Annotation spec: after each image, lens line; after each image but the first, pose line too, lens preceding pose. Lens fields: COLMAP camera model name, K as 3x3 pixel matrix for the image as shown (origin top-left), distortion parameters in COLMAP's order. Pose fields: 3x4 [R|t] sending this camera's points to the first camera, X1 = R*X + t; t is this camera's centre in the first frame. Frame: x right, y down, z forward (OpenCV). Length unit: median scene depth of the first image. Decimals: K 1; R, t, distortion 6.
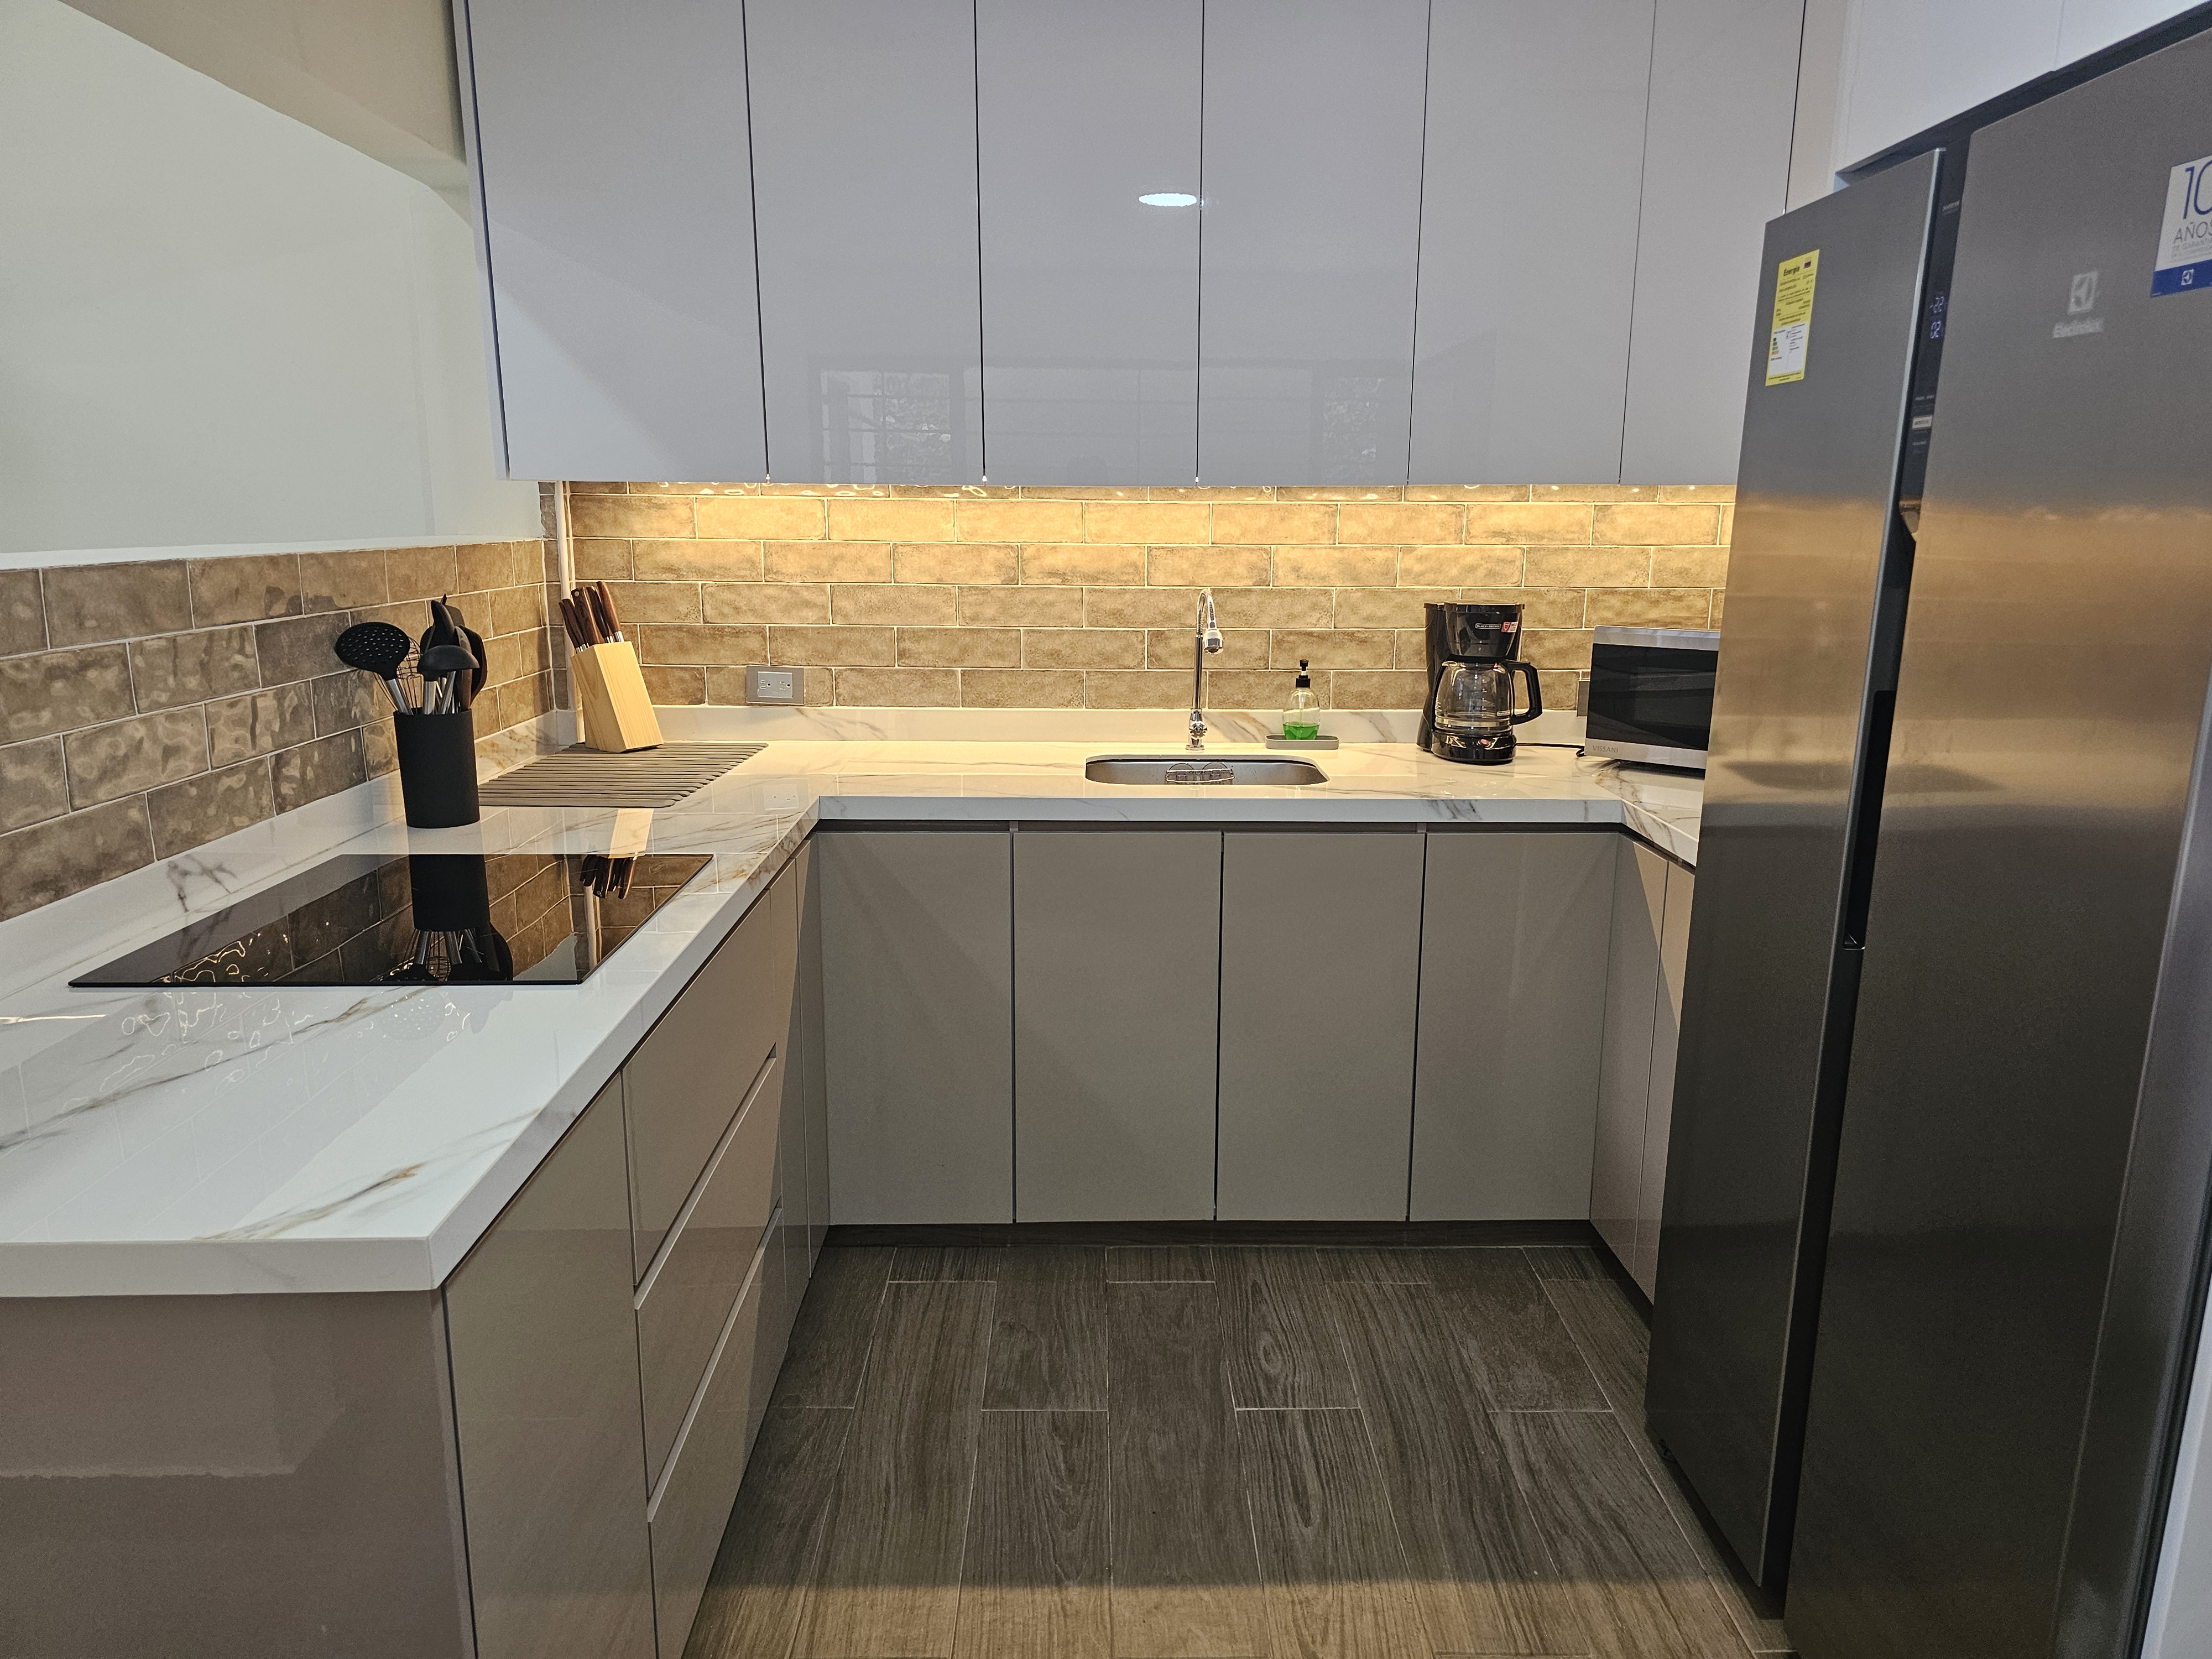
lens RADIAL K [[1501.4, 0, 1110.9], [0, 1501.4, 842.6], [0, 0, 1]] dist [0.095314, -0.079245]
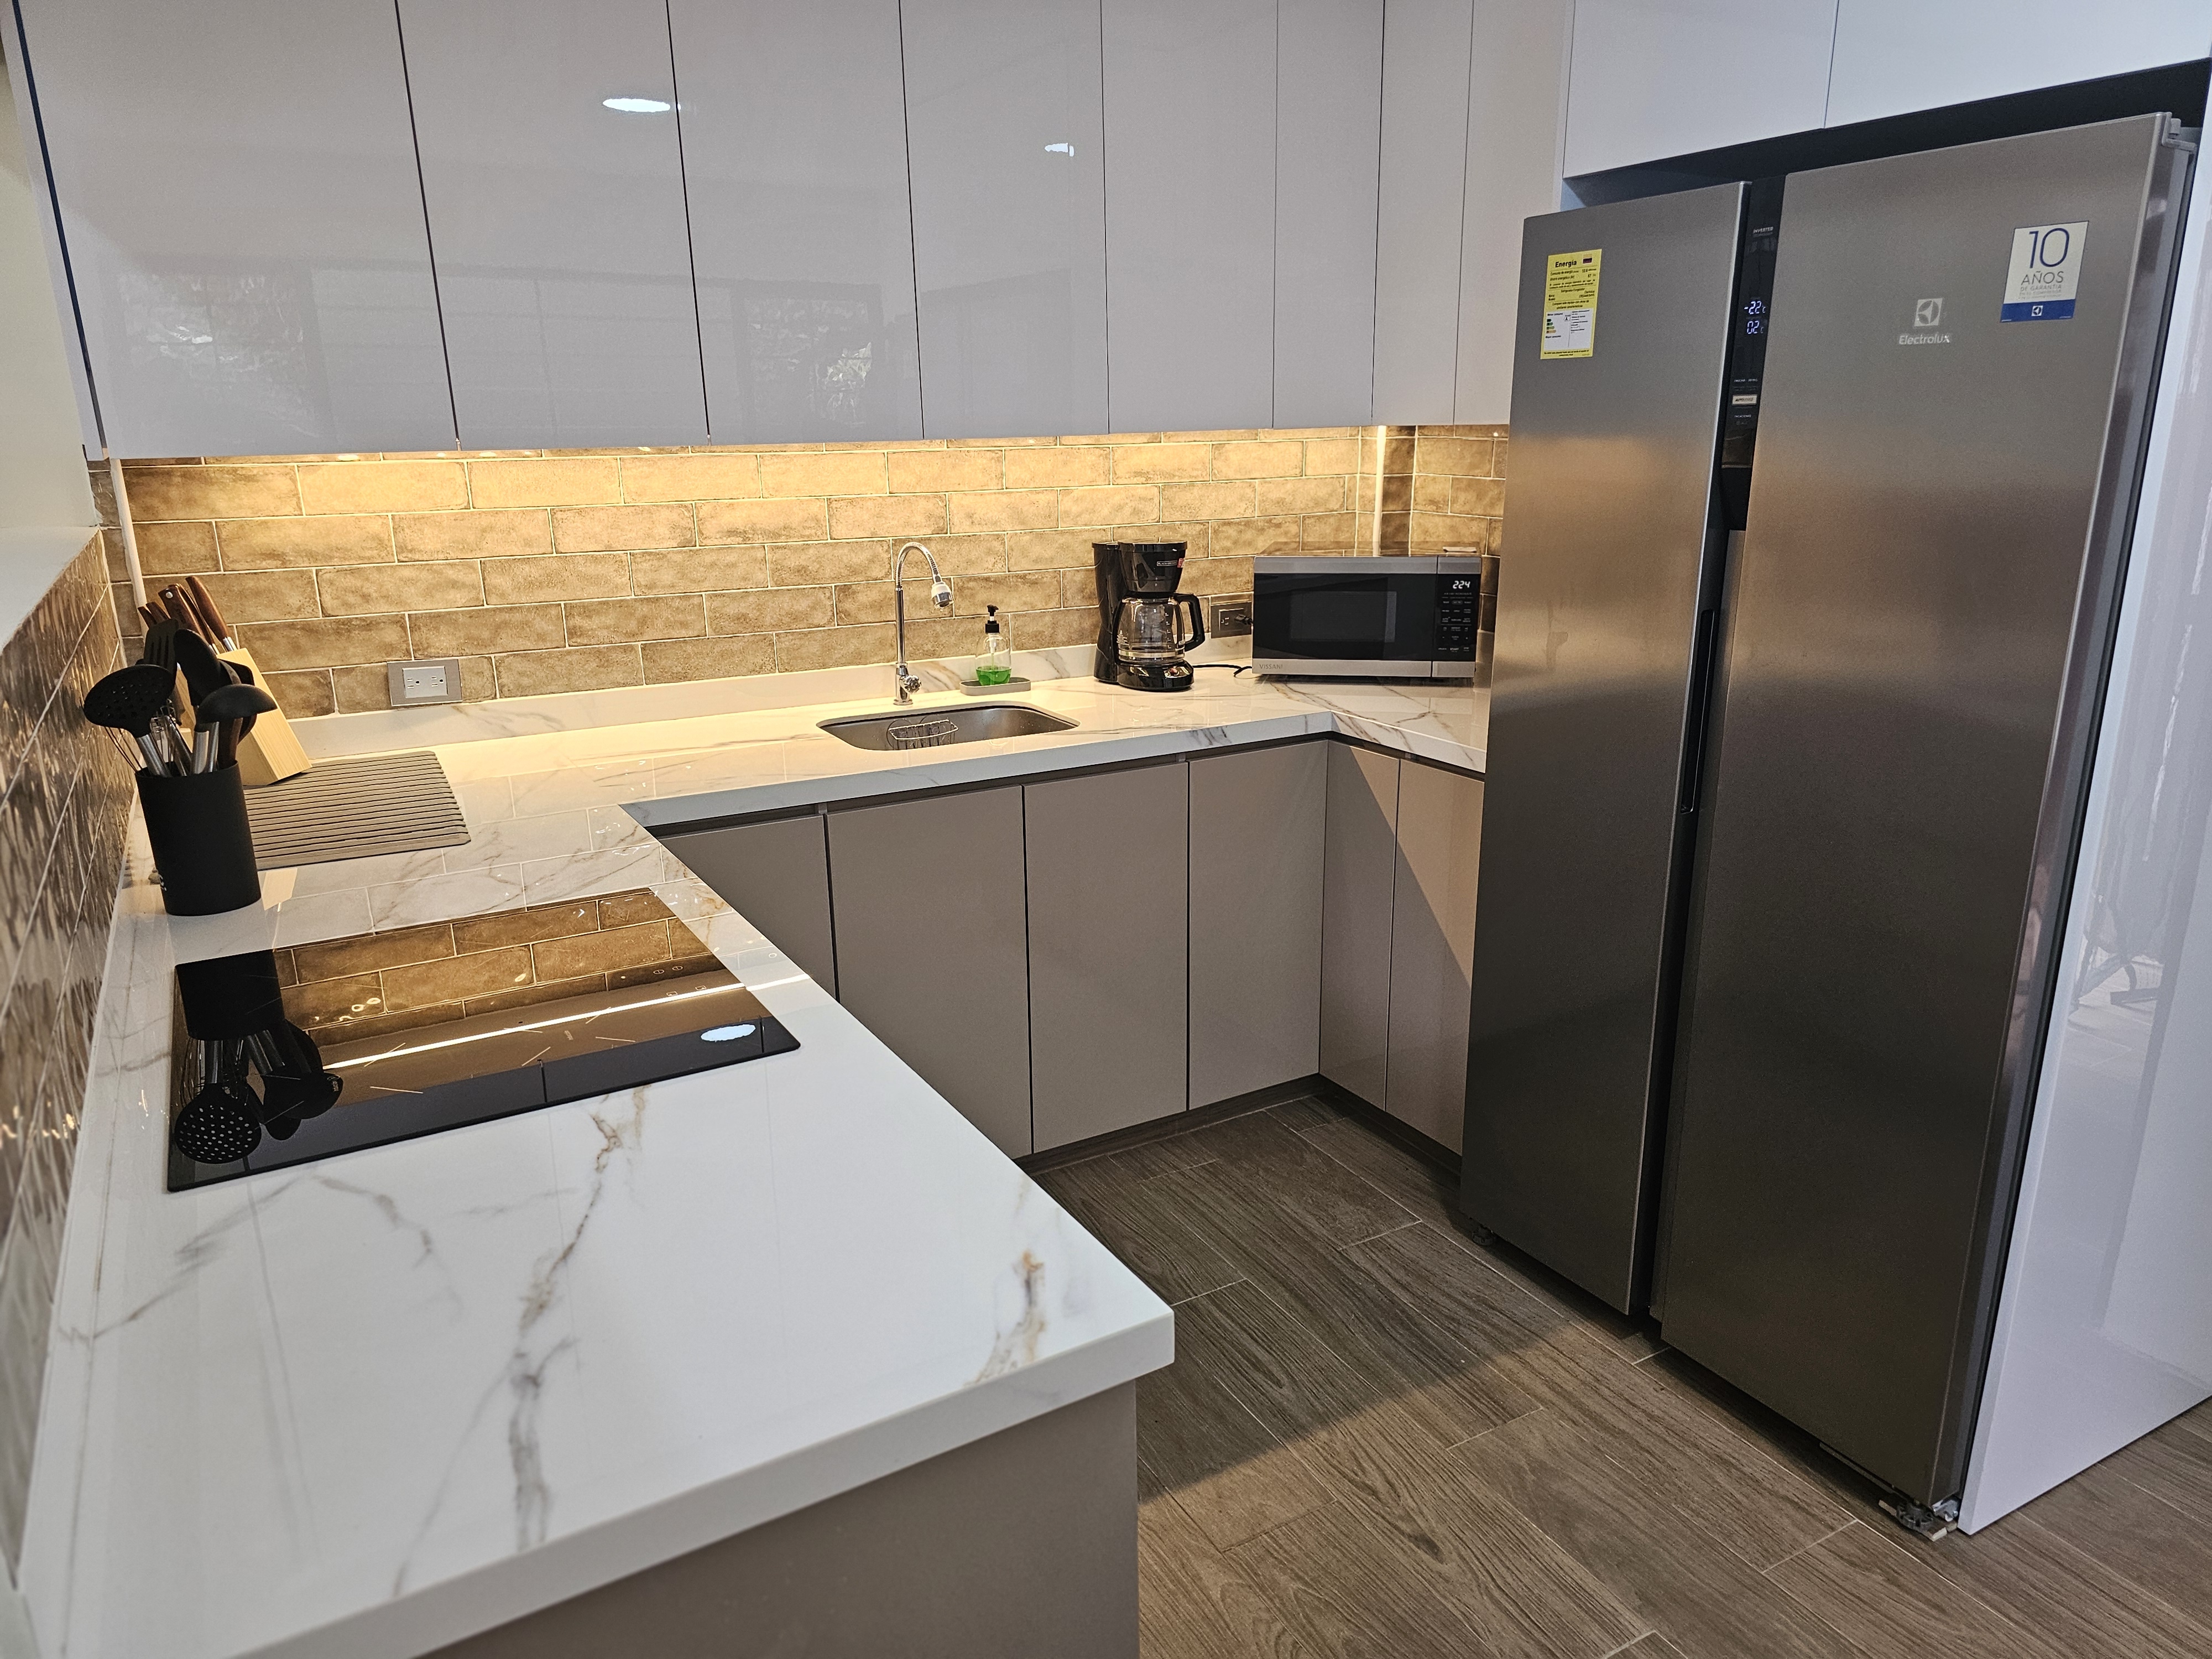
lens RADIAL K [[1506.2, 0, 1090.8], [0, 1506.2, 863.2], [0, 0, 1]] dist [0.051497, -0.044512]
pose [[0.880099, -0.156103, 0.448394, -0.296814], [0.122223, 0.987066, 0.103740, -0.046623], [-0.458788, -0.036498, 0.887796, 0.056365]]
